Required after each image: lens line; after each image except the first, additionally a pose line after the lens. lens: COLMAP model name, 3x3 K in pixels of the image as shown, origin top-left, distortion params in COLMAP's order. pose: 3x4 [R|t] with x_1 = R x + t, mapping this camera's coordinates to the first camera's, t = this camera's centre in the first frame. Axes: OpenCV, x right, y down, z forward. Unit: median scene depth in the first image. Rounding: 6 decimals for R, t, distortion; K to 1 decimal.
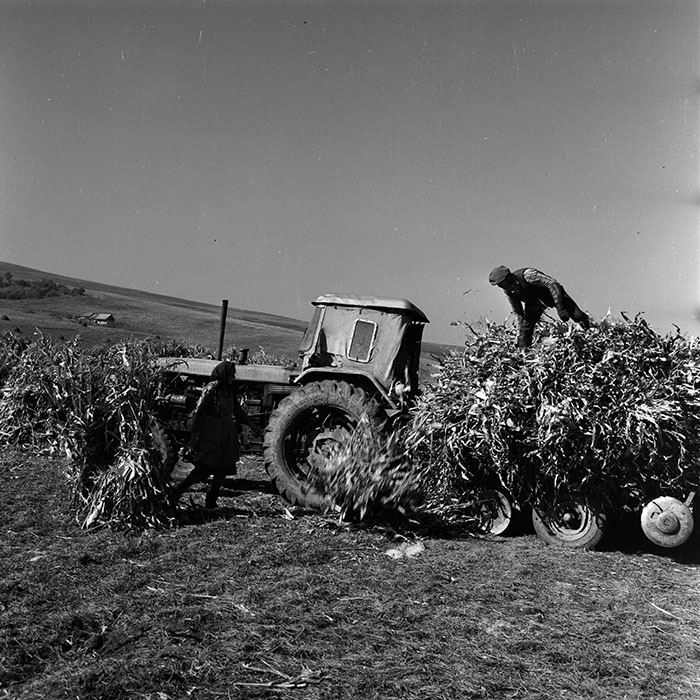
lens RADIAL K [[949.8, 0, 348.2], [0, 949.8, 355.3], [0, 0, 1]] dist [0.065370, 0.000000]
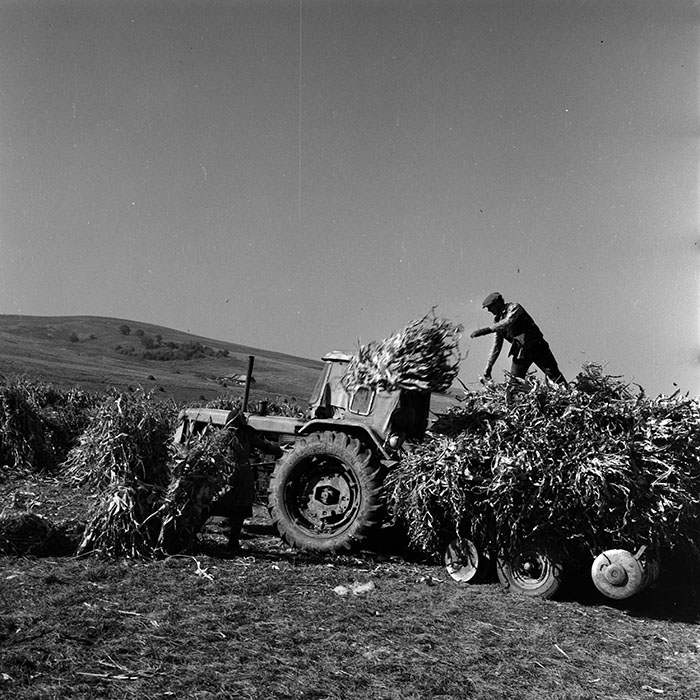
lens RADIAL K [[949.8, 0, 350.1], [0, 949.8, 347.2], [0, 0, 1]] dist [0.065370, 0.000000]
pose [[0.989885, 0.010184, -0.141506, 0.183834], [-0.020836, 0.997041, -0.073996, 0.012702], [0.140334, 0.076196, 0.987168, -0.070775]]
